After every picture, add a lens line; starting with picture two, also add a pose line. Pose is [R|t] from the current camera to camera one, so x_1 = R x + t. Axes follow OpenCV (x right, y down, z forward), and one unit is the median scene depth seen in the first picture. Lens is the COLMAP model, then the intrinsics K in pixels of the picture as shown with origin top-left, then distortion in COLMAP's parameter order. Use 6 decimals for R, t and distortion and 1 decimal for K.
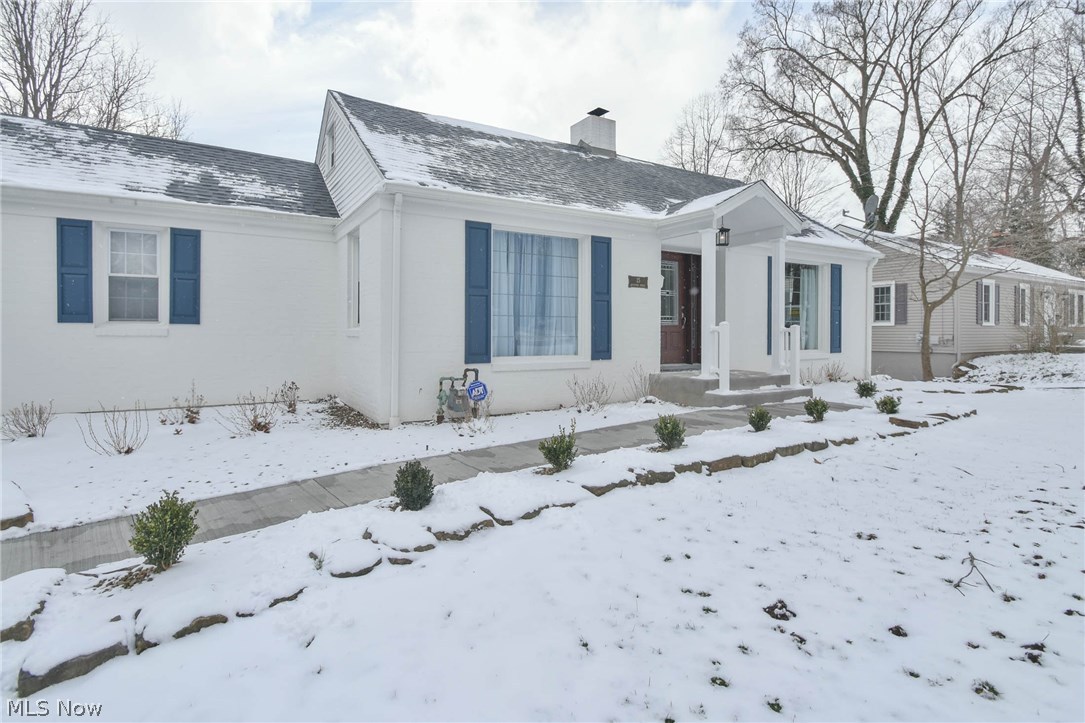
lens RADIAL K [[551.4, 0, 543.0], [0, 551.4, 338.8], [0, 0, 1]] dist [0.034957, -0.028094]
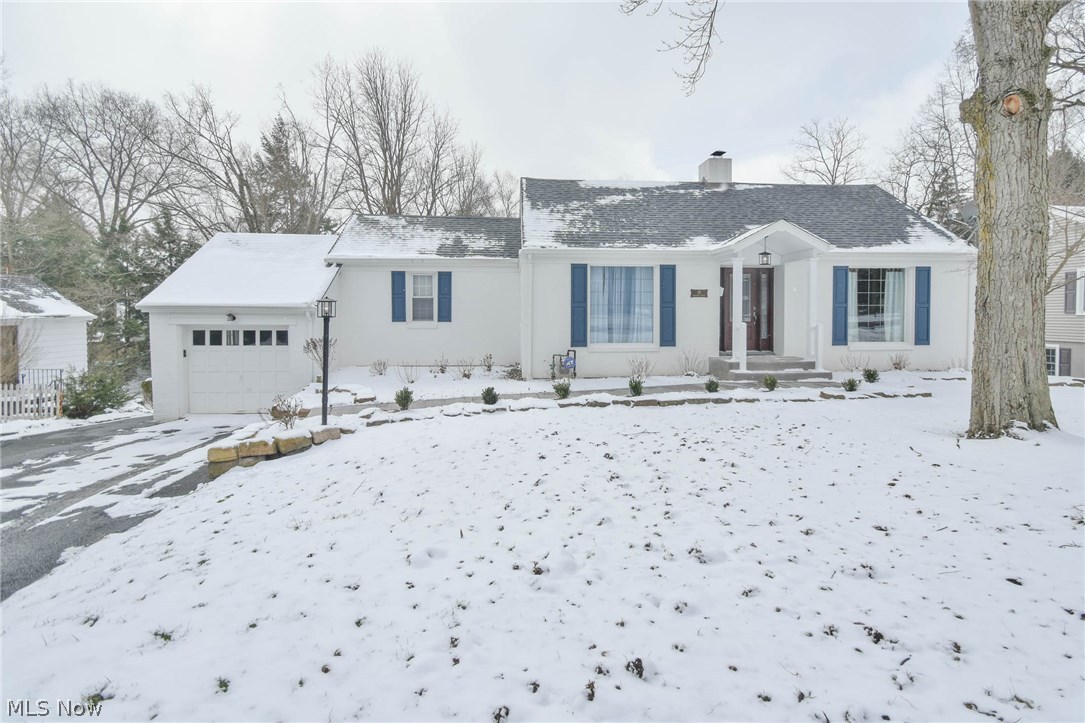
lens RADIAL K [[525.2, 0, 545.2], [0, 525.2, 326.7], [0, 0, 1]] dist [0.020476, -0.000231]
pose [[0.894287, 0.009442, -0.447394, 0.448189], [-0.002375, 0.999863, 0.016354, -0.038570], [0.447488, -0.013563, 0.894187, -0.431180]]
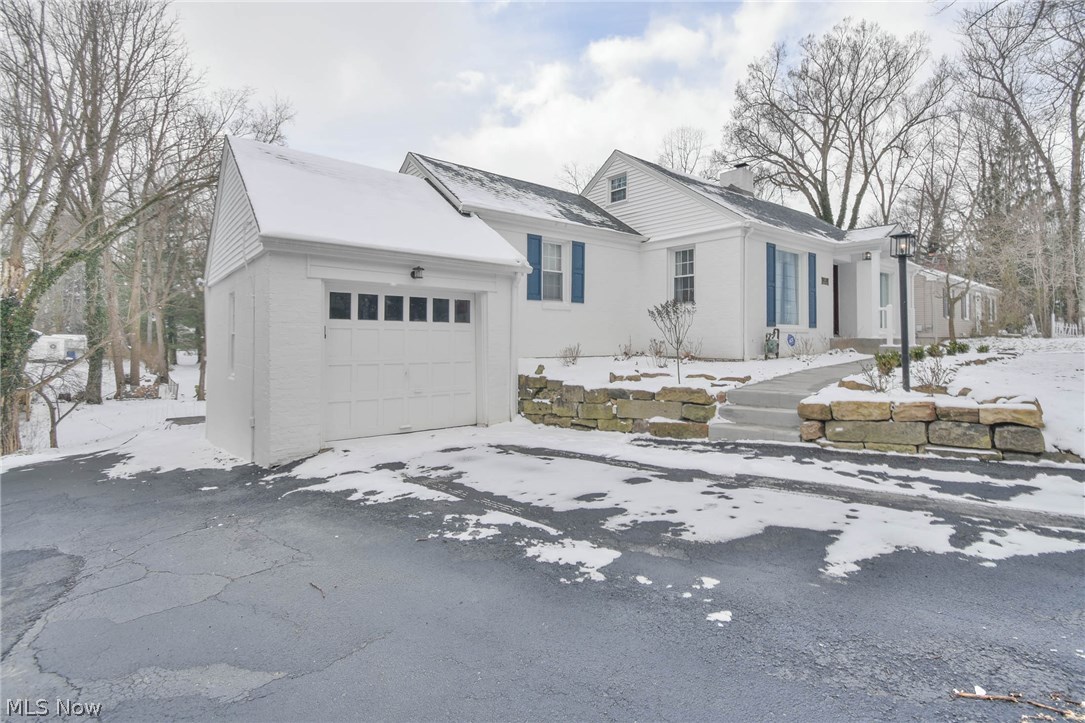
lens RADIAL K [[568.7, 0, 541.3], [0, 568.7, 326.2], [0, 0, 1]] dist [0.032139, 0.000129]
pose [[0.983060, 0.004176, 0.183238, -0.997586], [0.002733, 0.999295, -0.037440, 0.094712], [-0.183265, 0.037307, 0.982355, -0.518893]]
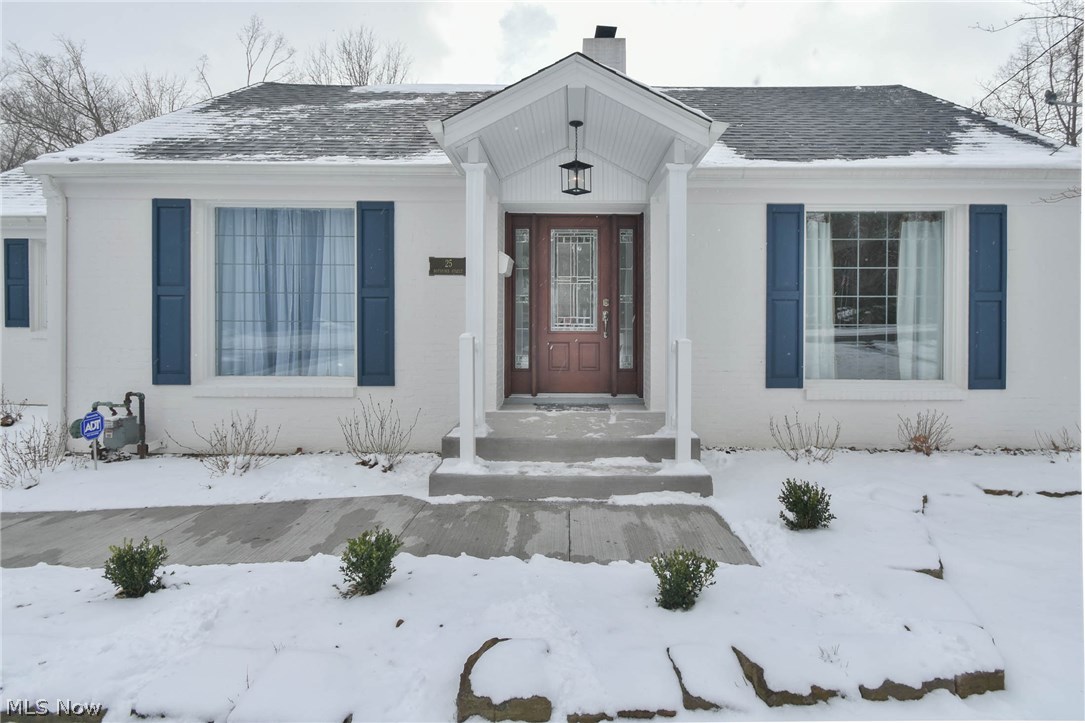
lens RADIAL K [[532.9, 0, 542.2], [0, 532.9, 326.4], [0, 0, 1]] dist [0.028882, -0.023818]
pose [[0.850142, 0.007177, -0.526505, 0.615666], [-0.009180, 0.999957, -0.001191, -0.034871], [0.526473, 0.005846, 0.850171, 0.555669]]
